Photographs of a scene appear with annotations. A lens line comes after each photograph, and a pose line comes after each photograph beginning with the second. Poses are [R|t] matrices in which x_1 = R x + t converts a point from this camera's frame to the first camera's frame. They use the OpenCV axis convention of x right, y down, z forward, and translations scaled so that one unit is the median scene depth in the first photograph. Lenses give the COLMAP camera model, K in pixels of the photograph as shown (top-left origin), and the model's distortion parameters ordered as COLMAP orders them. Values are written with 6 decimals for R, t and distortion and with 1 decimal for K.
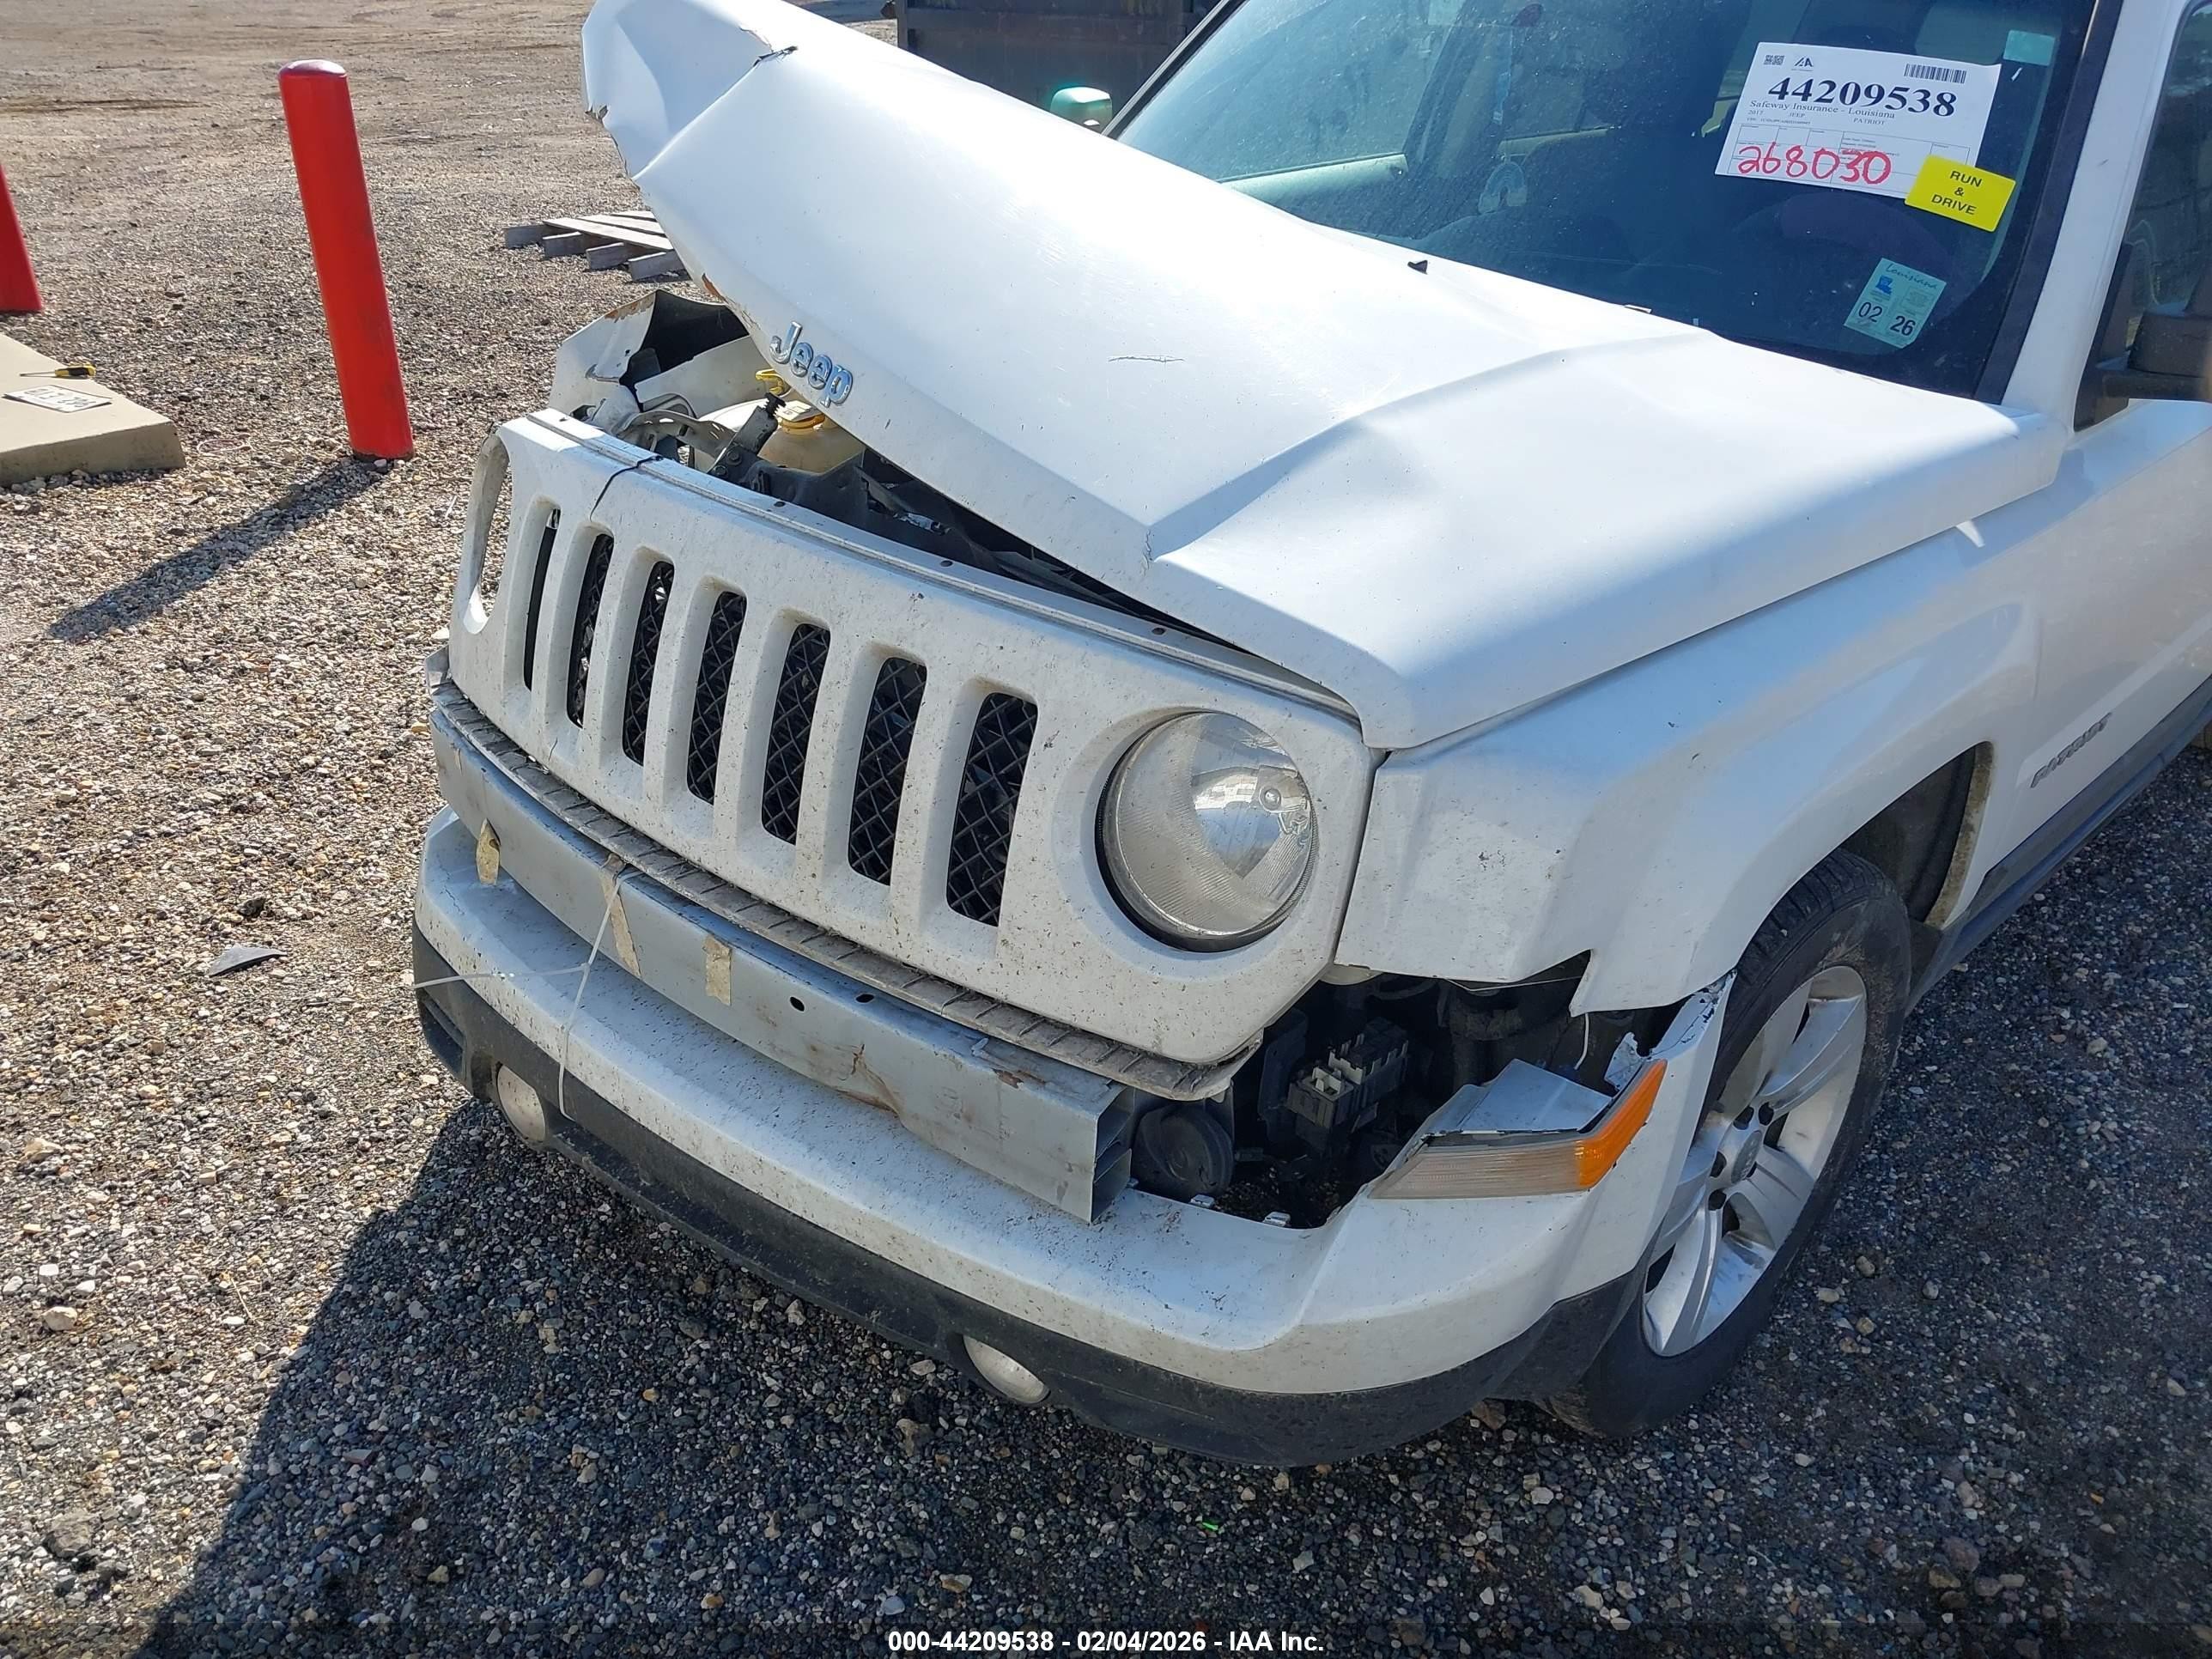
lens RADIAL K [[1762.4, 0, 1093.5], [0, 1762.4, 822.3], [0, 0, 1]] dist [0.030197, -0.034138]
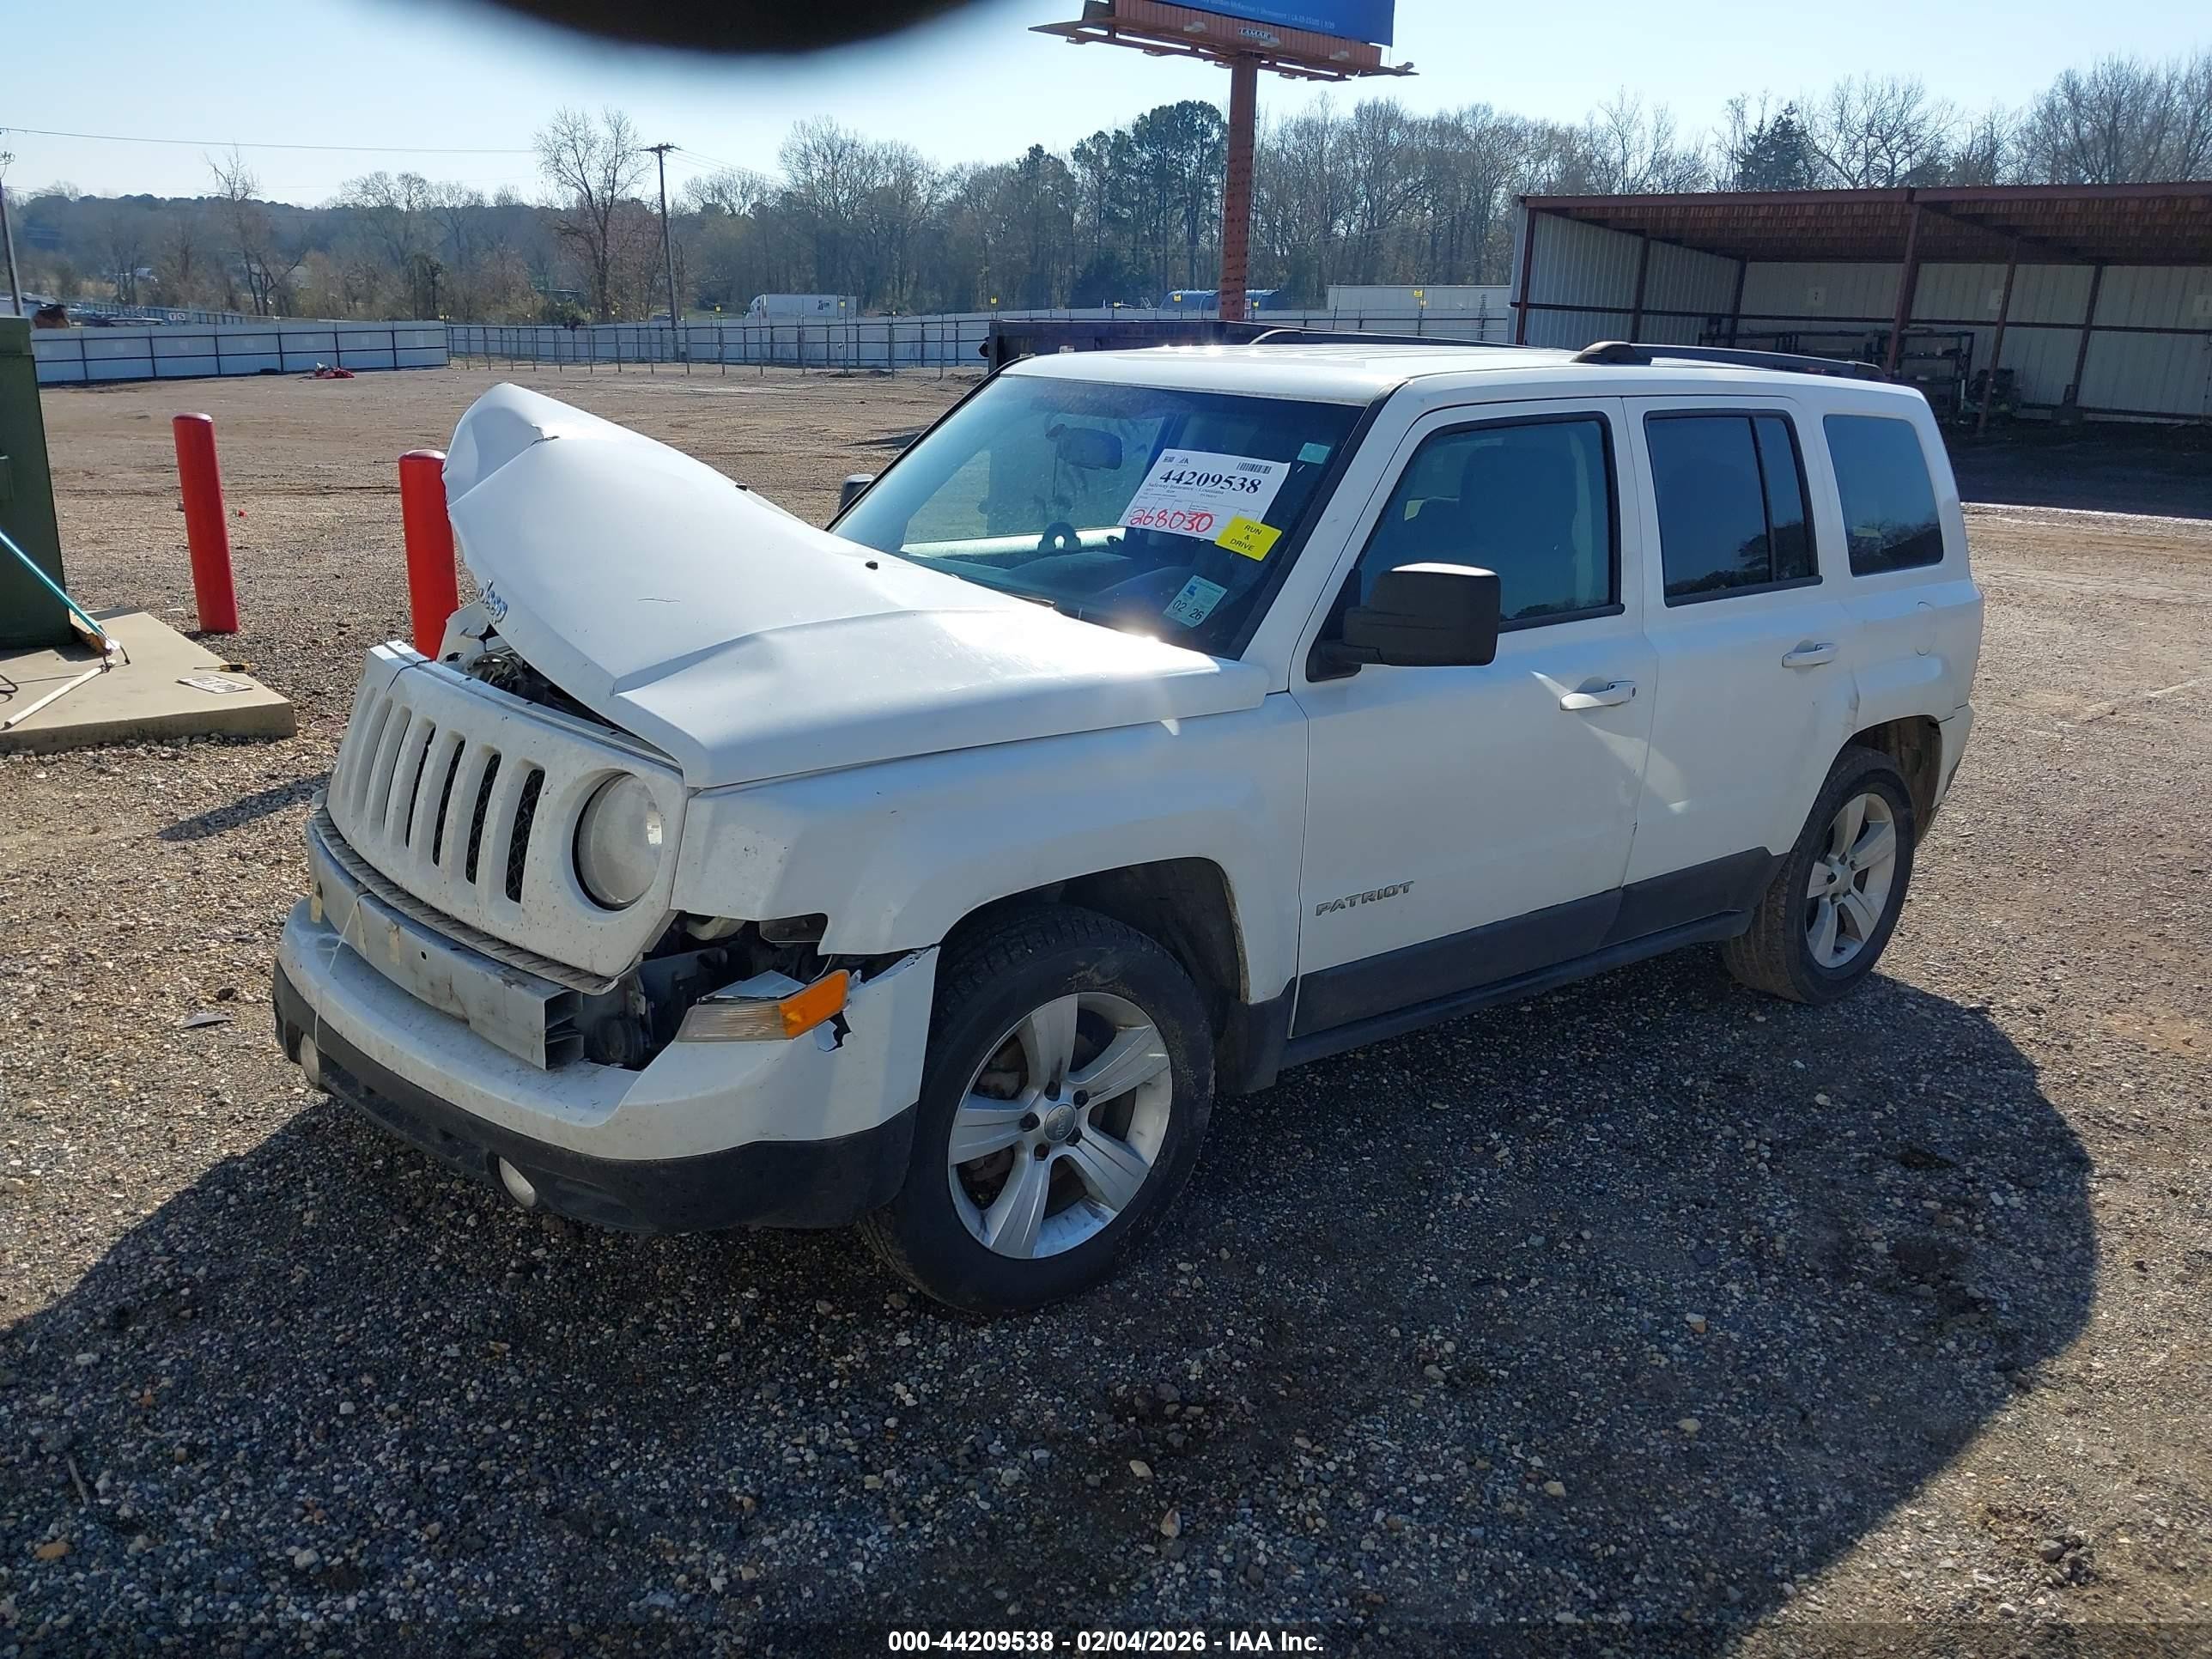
lens RADIAL K [[1762.4, 0, 1107.0], [0, 1762.4, 834.4], [0, 0, 1]] dist [0.030197, -0.034138]
pose [[0.994168, 0.041536, -0.099526, 0.531558], [-0.060993, 0.977639, -0.201248, 0.238122], [0.088942, 0.206145, 0.974471, -0.515140]]
